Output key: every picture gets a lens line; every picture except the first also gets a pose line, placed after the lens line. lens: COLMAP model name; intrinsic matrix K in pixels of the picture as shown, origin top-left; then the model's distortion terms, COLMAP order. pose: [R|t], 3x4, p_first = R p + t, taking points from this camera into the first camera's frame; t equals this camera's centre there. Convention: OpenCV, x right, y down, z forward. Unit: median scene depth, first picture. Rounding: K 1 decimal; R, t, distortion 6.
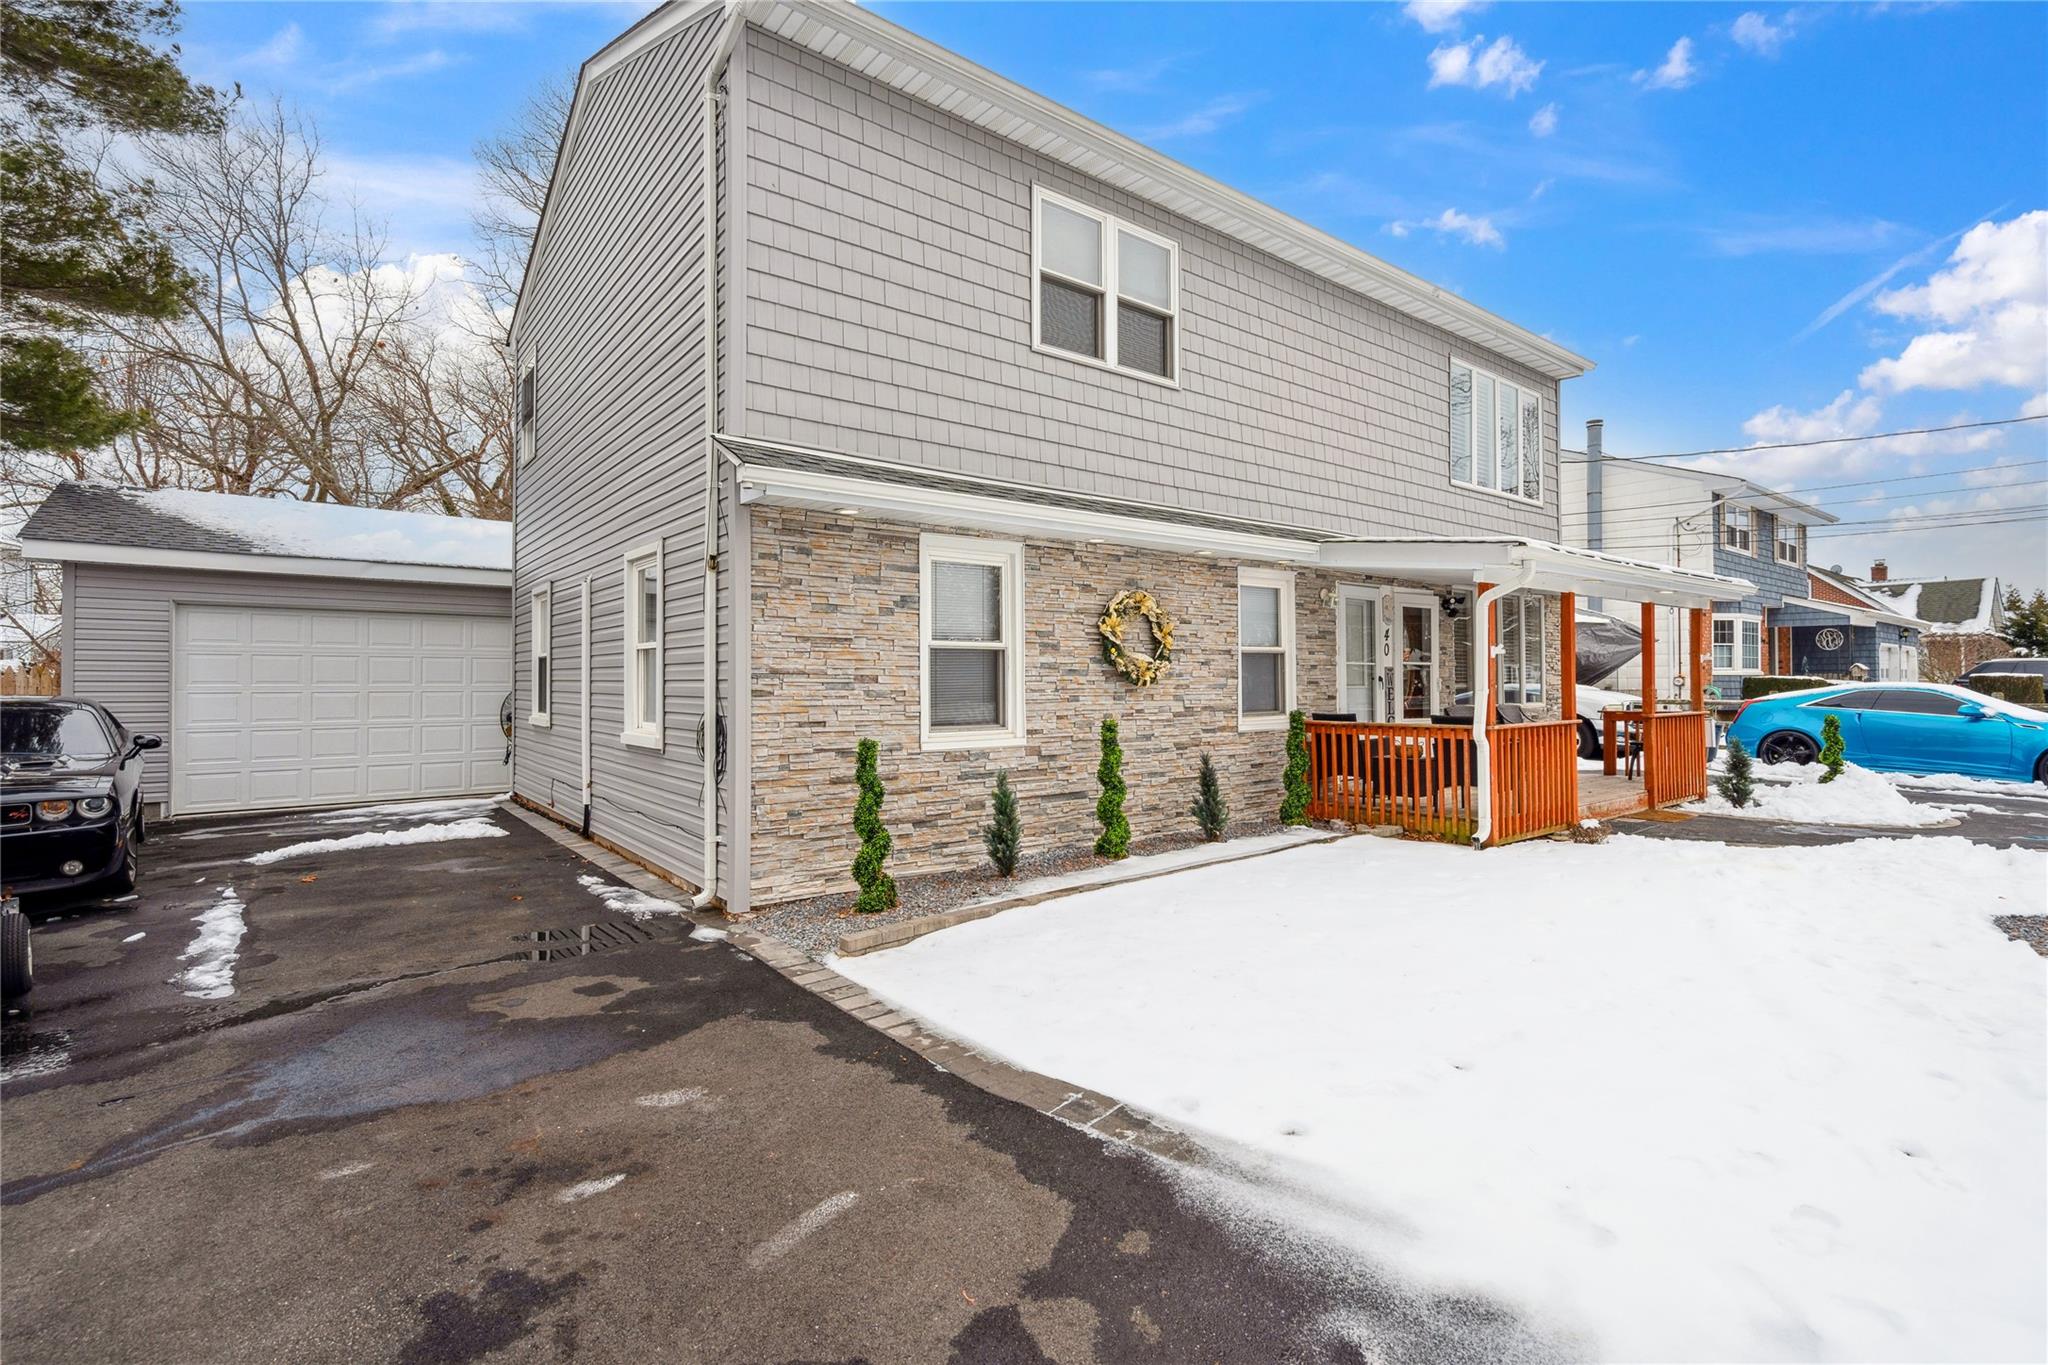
lens RADIAL K [[940.0, 0, 1020.8], [0, 940.0, 653.5], [0, 0, 1]] dist [-0.001497, -0.000142]
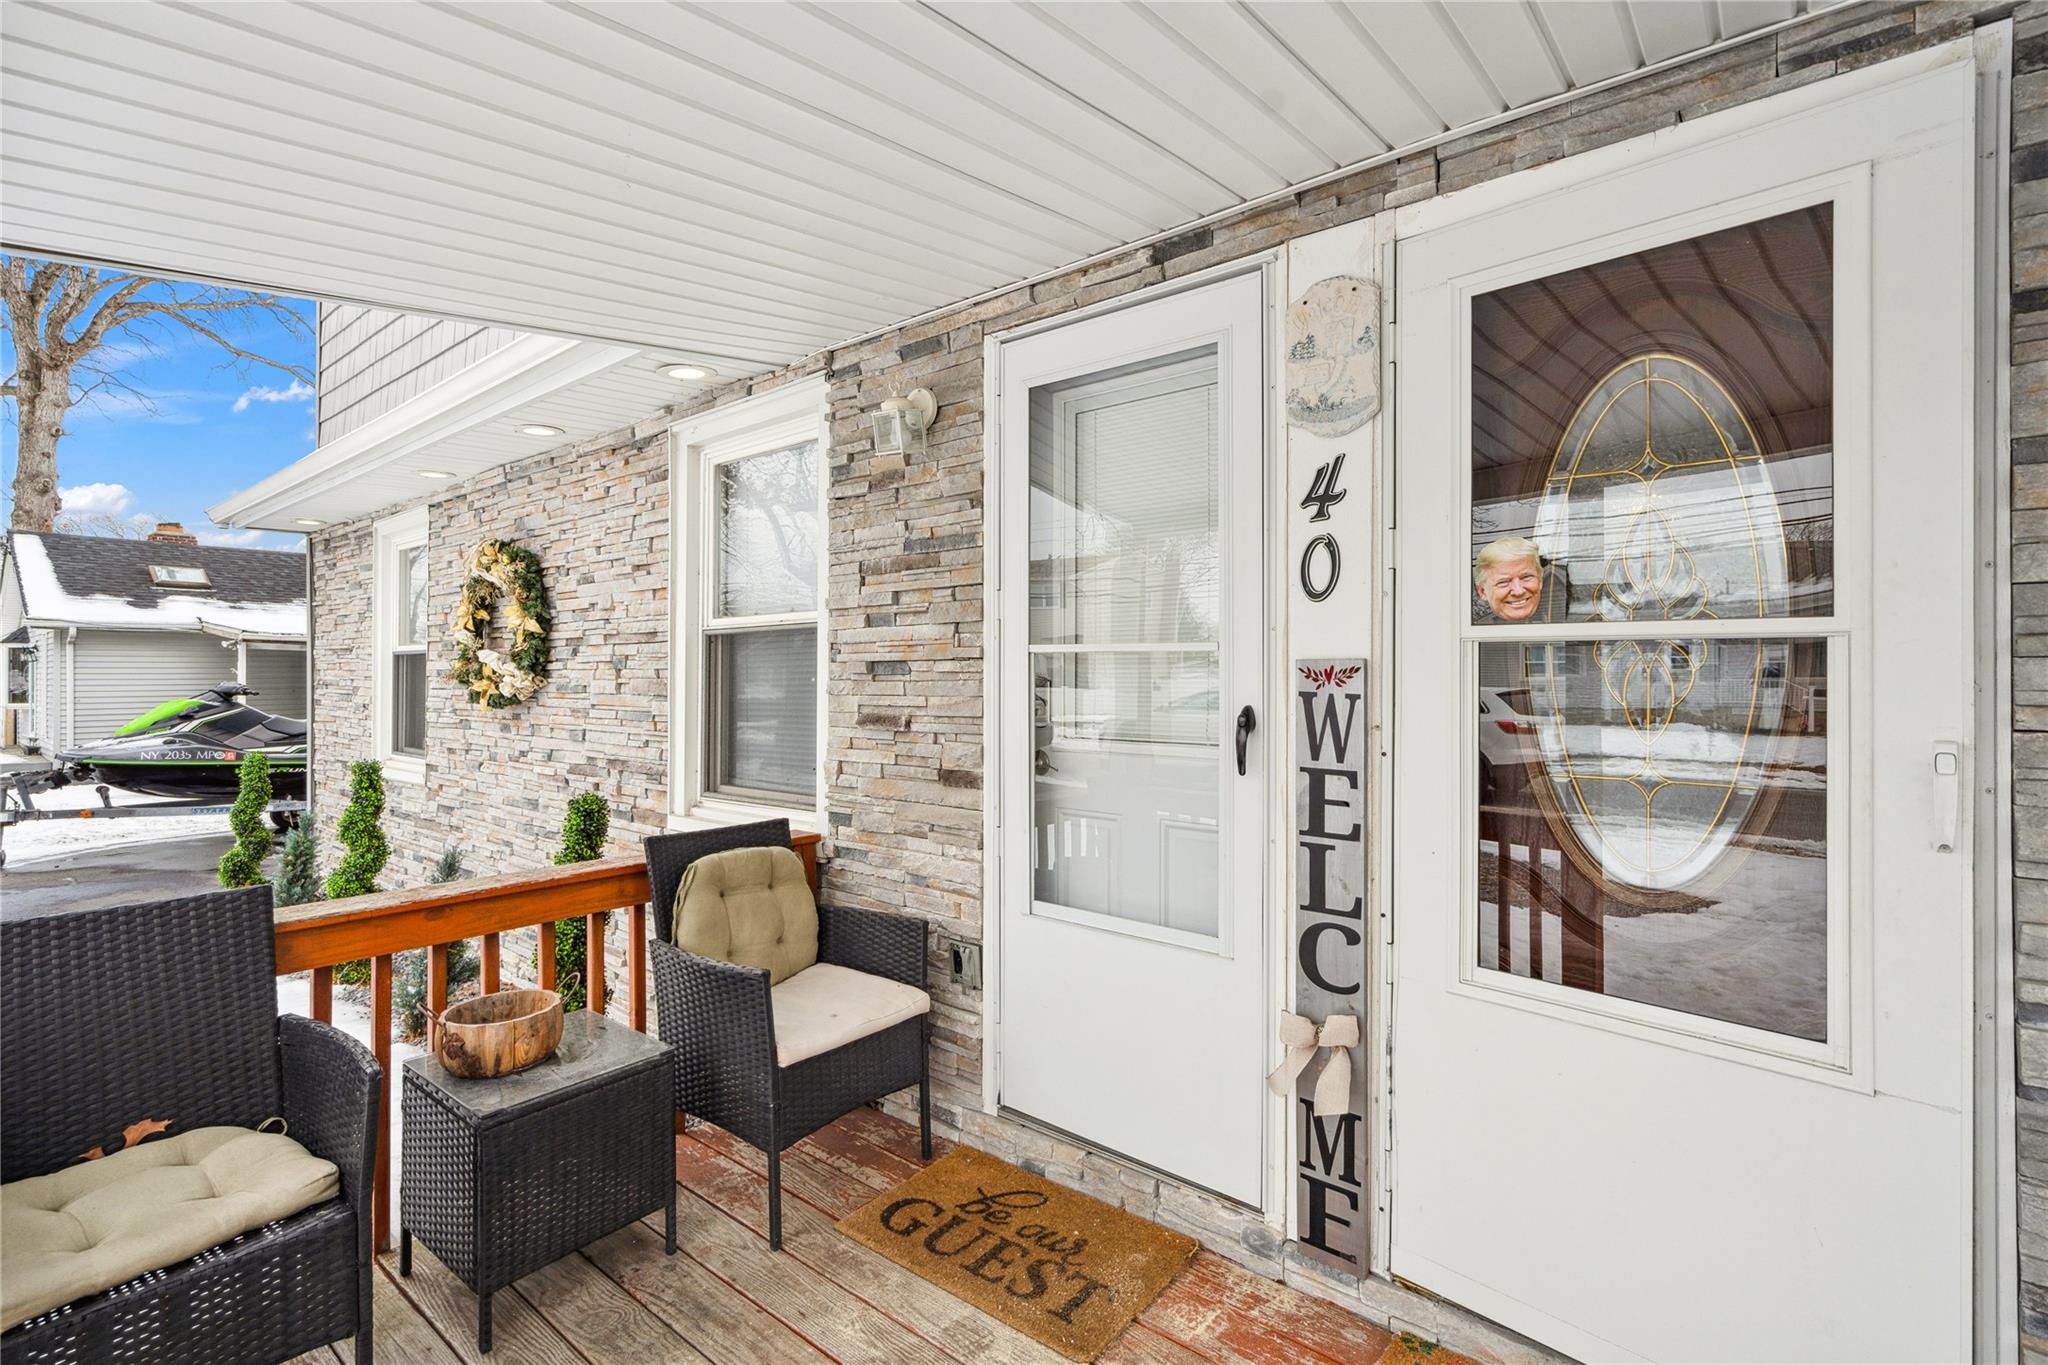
lens RADIAL K [[963.1, 0, 1025.3], [0, 963.1, 712.5], [0, 0, 1]] dist [-0.000169, 0.000410]
pose [[0.227928, 0.024618, -0.973367, 0.607424], [0.017399, 0.999418, 0.029351, 0.019816], [0.973522, -0.023626, 0.227367, 0.956282]]
